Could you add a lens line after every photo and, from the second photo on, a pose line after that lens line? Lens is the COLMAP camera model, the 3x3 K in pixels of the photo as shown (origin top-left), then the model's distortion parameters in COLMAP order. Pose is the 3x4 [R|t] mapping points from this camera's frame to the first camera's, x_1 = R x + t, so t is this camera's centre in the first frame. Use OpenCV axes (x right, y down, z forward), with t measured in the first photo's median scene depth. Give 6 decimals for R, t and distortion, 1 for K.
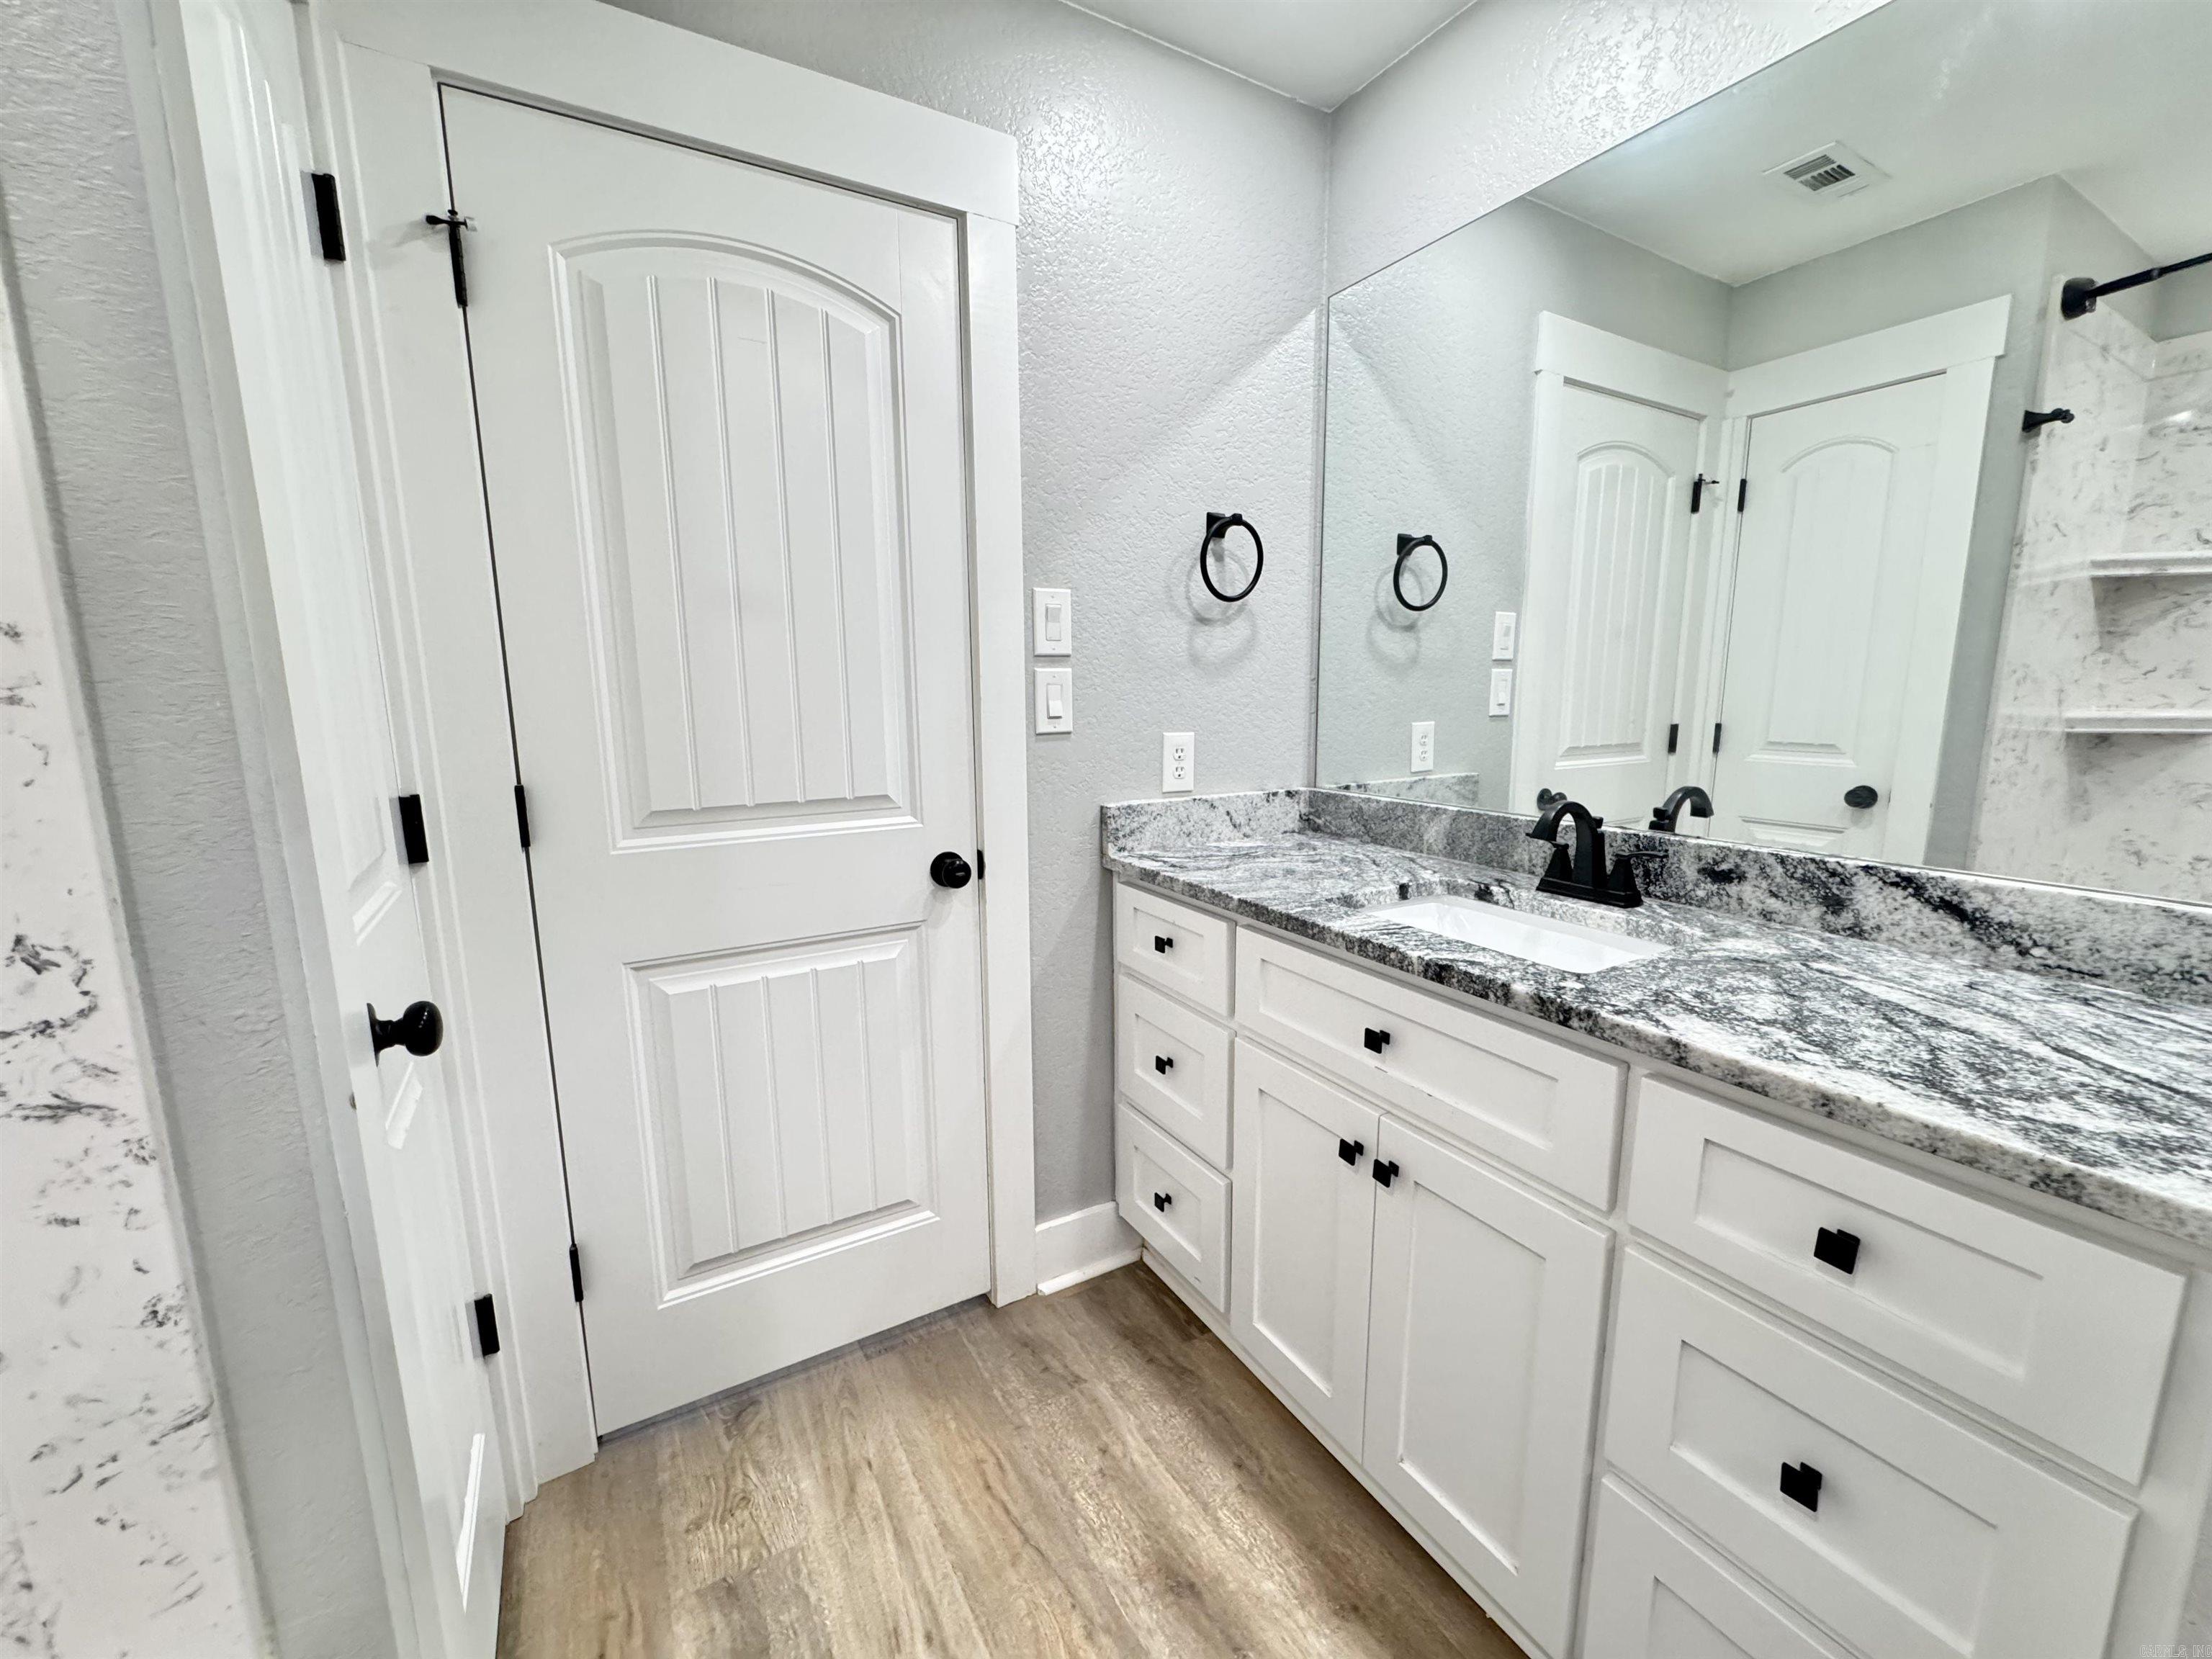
lens RADIAL K [[881.3, 0, 1106.0], [0, 881.3, 829.5], [0, 0, 1]] dist [-0.002963, 0.000082]
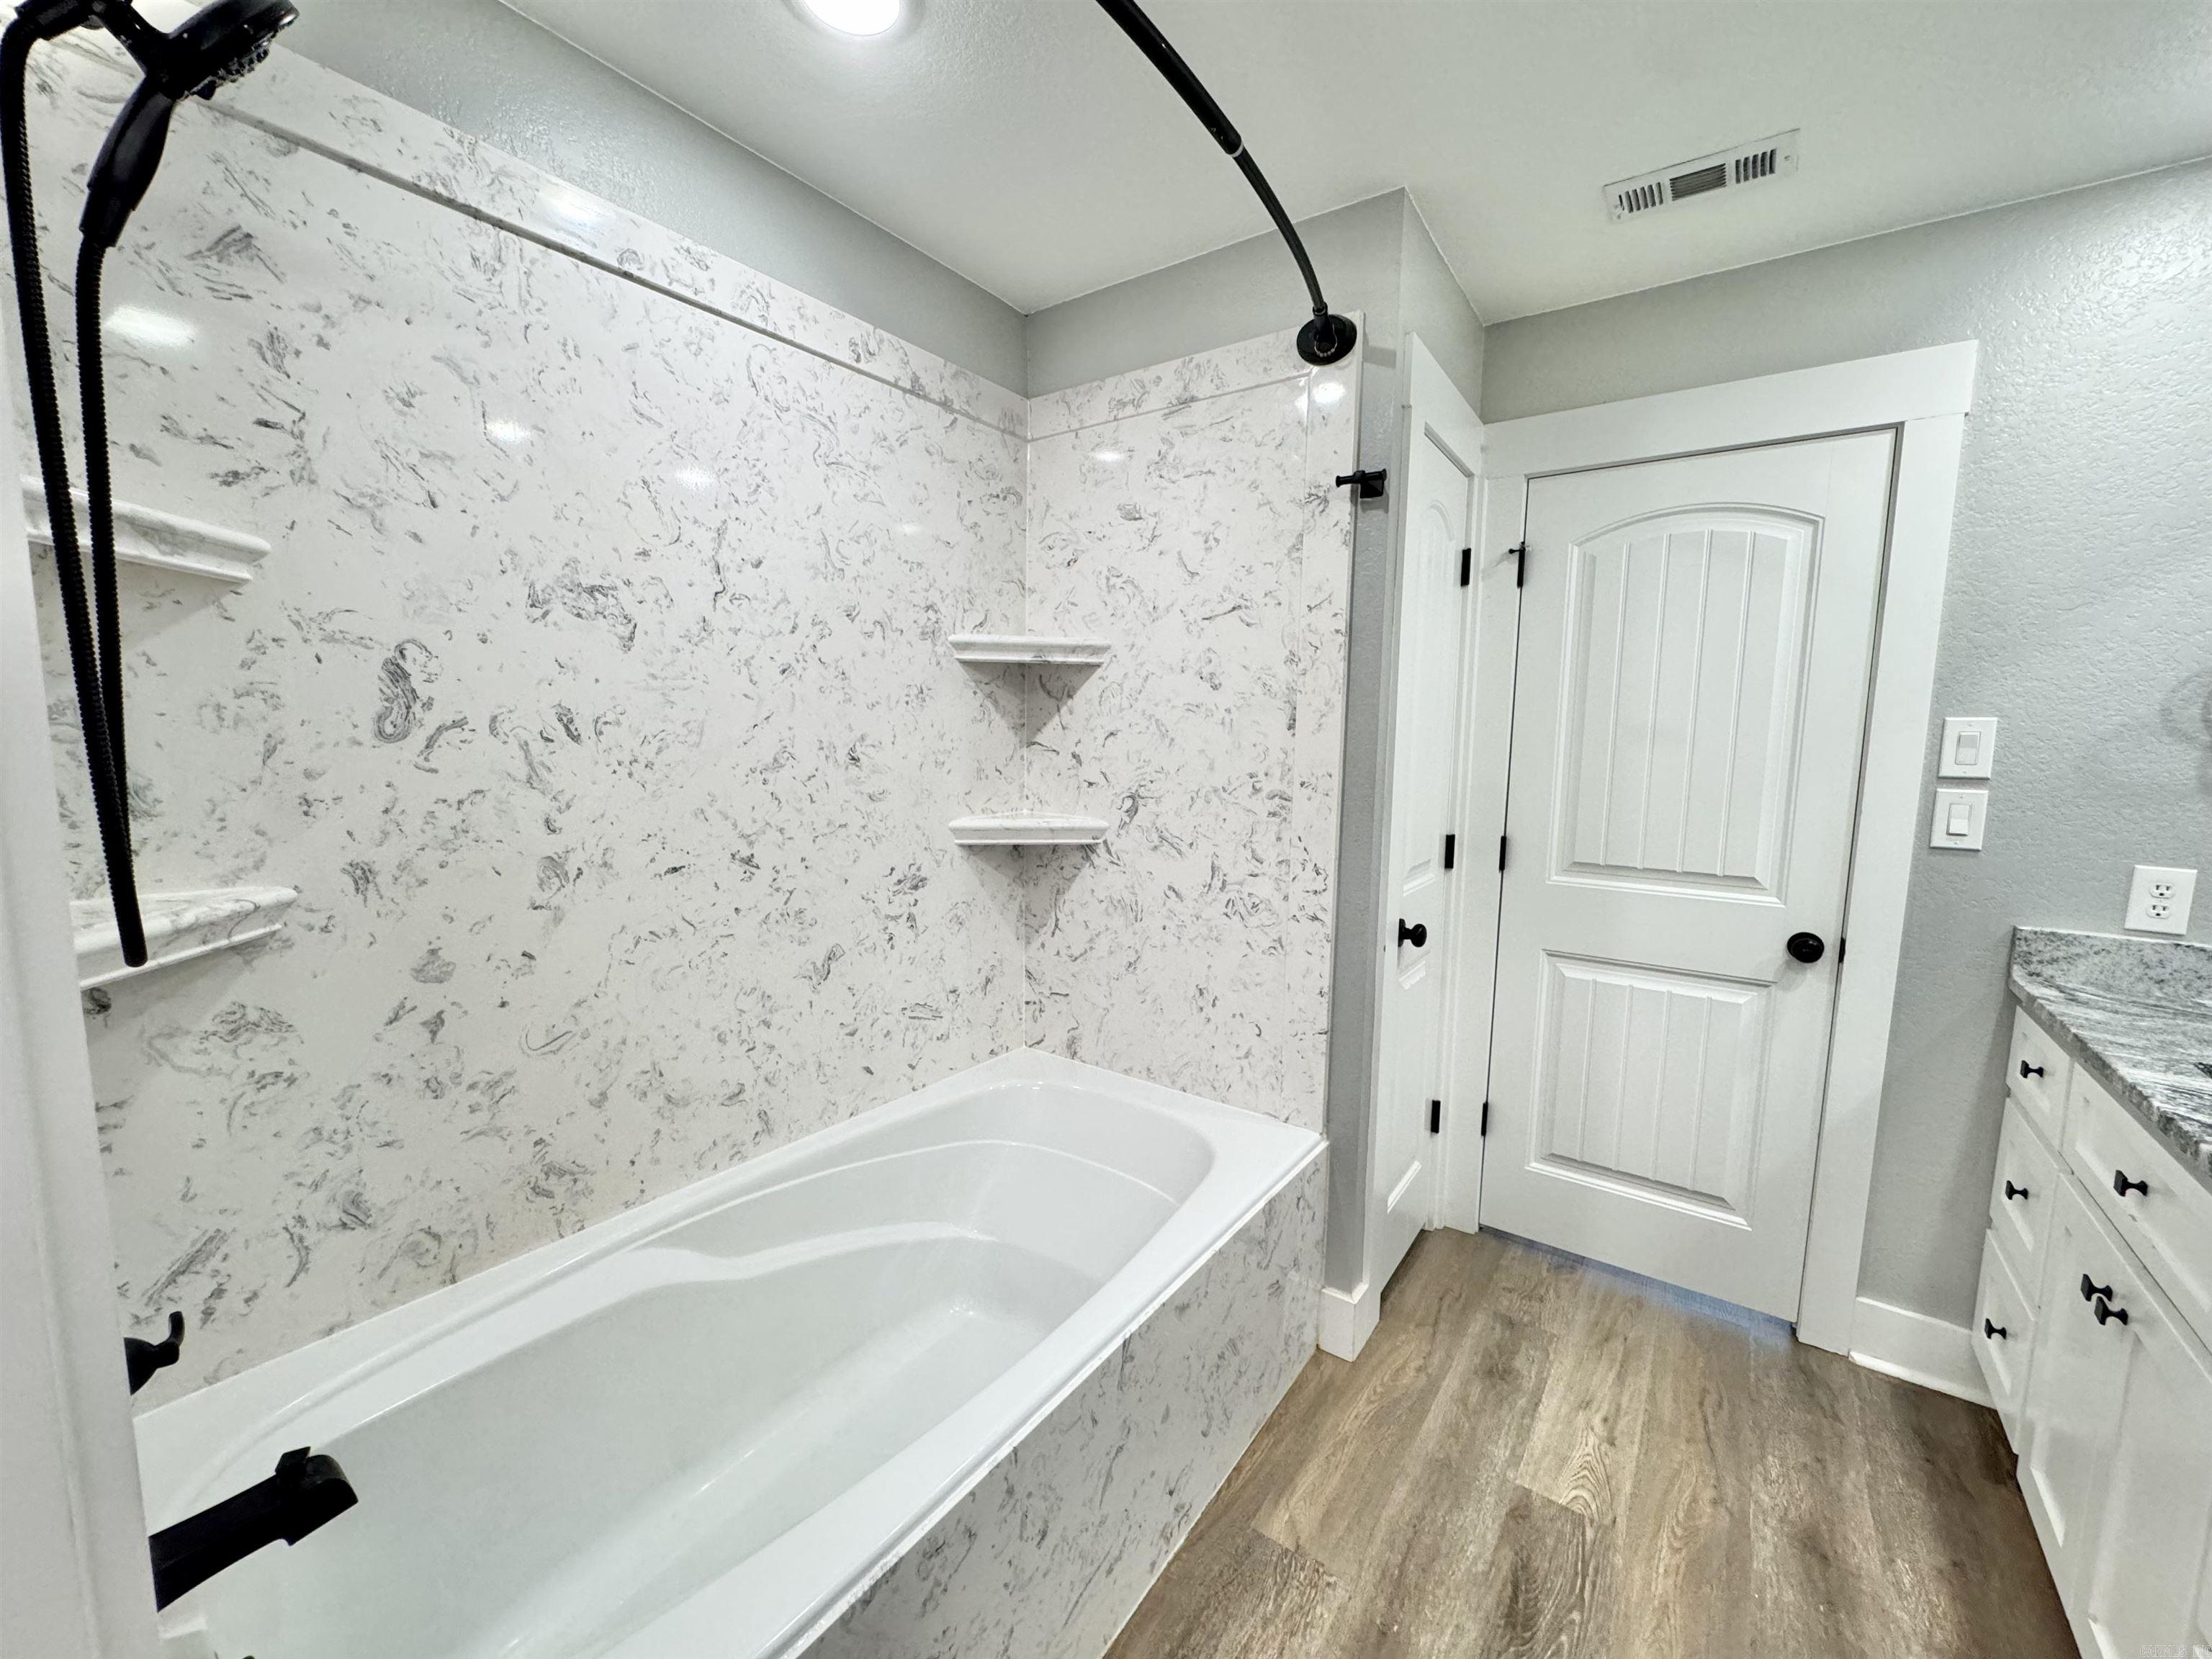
lens RADIAL K [[881.3, 0, 1106.0], [0, 881.3, 829.5], [0, 0, 1]] dist [-0.002963, 0.000082]
pose [[0.403774, 0.116622, -0.907395, 0.549879], [-0.167942, 0.984435, 0.051793, -0.016078], [0.899312, 0.131477, 0.417075, -0.424303]]
